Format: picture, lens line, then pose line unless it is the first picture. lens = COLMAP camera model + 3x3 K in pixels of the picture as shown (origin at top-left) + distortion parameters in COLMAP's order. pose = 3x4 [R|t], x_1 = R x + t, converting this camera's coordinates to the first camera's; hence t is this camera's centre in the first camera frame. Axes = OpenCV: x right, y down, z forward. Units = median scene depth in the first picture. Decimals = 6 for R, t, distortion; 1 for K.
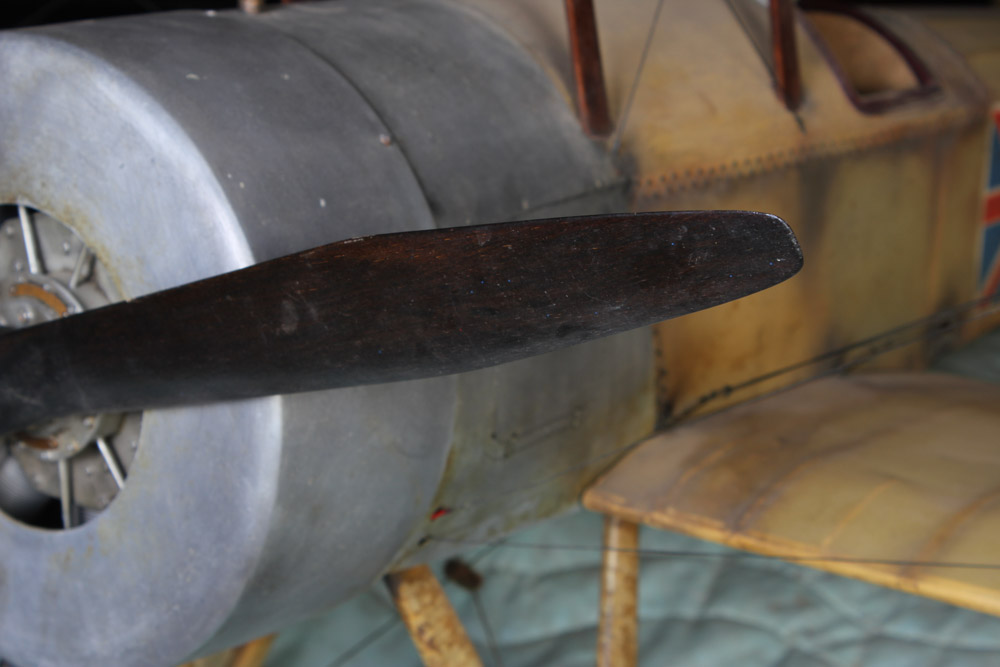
lens RADIAL K [[2484.5, 0, 499.1], [0, 2484.5, 333.7], [0, 0, 1]] dist [0.117437, 0.000000]
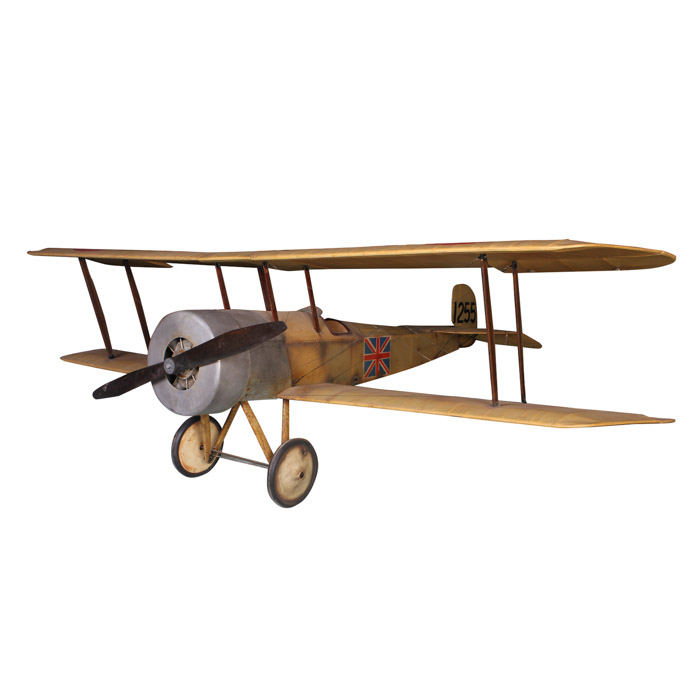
lens RADIAL K [[837.3, 0, 350.8], [0, 837.3, 350.7], [0, 0, 1]] dist [-0.089816, 0.000000]
pose [[0.999588, -0.018340, 0.022062, 0.190084], [0.021875, 0.984771, -0.172473, 0.350285], [-0.018563, 0.172884, 0.984767, -1.069586]]
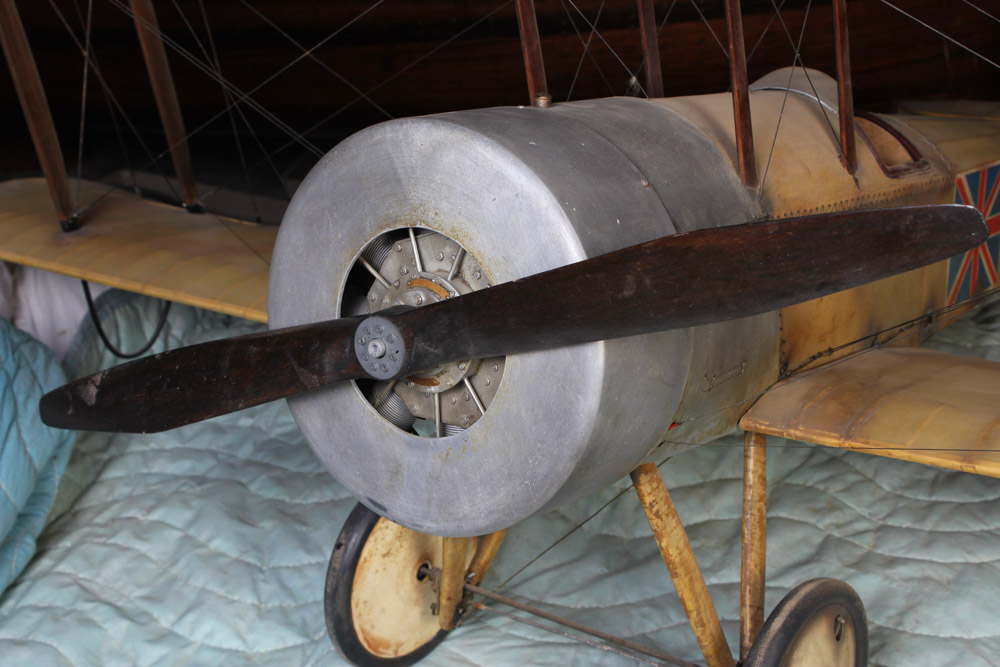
lens RADIAL K [[1772.6, 0, 501.1], [0, 1772.6, 332.2], [0, 0, 1]] dist [0.018741, 0.000000]
pose [[0.999274, -0.017533, 0.033810, -0.175635], [0.018526, 0.999399, -0.029309, 0.046572], [-0.033276, 0.029914, 0.998998, -0.109150]]
